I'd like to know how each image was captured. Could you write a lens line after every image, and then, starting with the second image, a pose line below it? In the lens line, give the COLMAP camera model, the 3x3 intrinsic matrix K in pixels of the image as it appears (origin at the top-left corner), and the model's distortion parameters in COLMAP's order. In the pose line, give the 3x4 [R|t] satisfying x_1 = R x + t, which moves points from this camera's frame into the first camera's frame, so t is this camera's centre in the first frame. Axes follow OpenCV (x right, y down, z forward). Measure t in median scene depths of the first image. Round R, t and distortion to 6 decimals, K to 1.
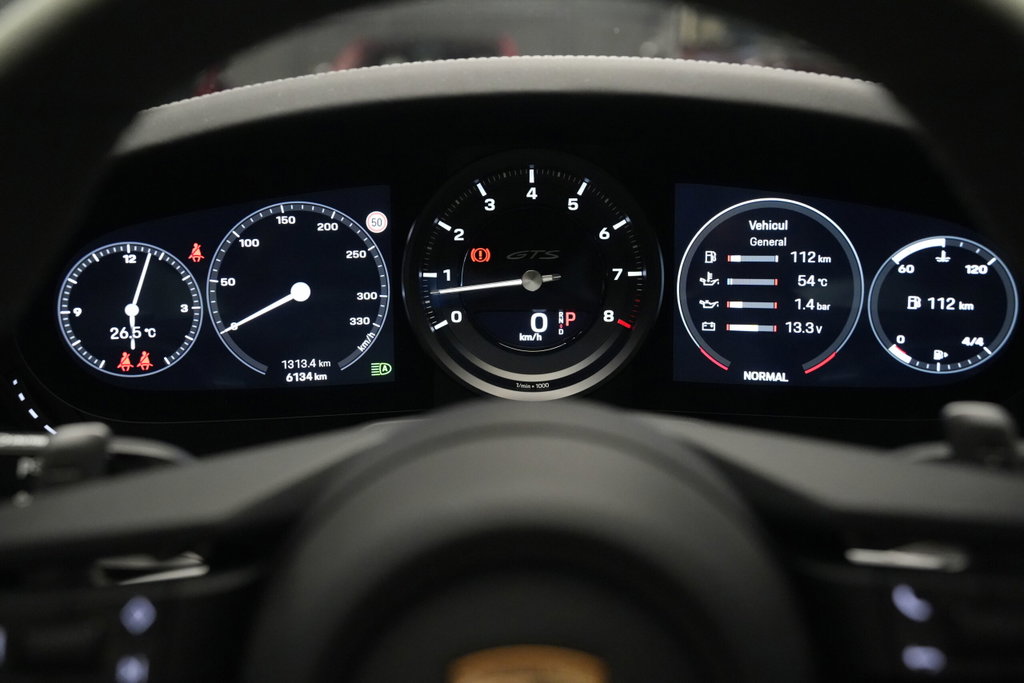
lens RADIAL K [[1016.2, 0, 513.3], [0, 1016.2, 344.0], [0, 0, 1]] dist [0.019432, 0.000000]
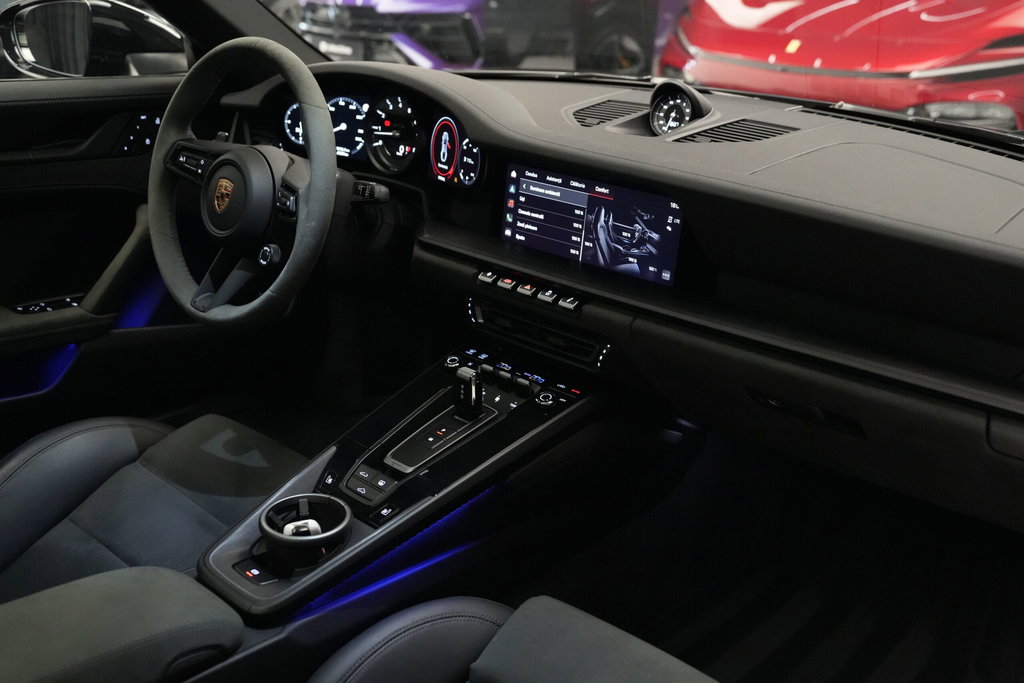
lens RADIAL K [[1016.2, 0, 511.6], [0, 1016.2, 340.9], [0, 0, 1]] dist [0.019432, 0.000000]
pose [[0.755327, 0.271932, -0.596267, 2.269038], [-0.196297, 0.961951, 0.190045, -0.113862], [0.625259, -0.026500, 0.779967, -1.178280]]
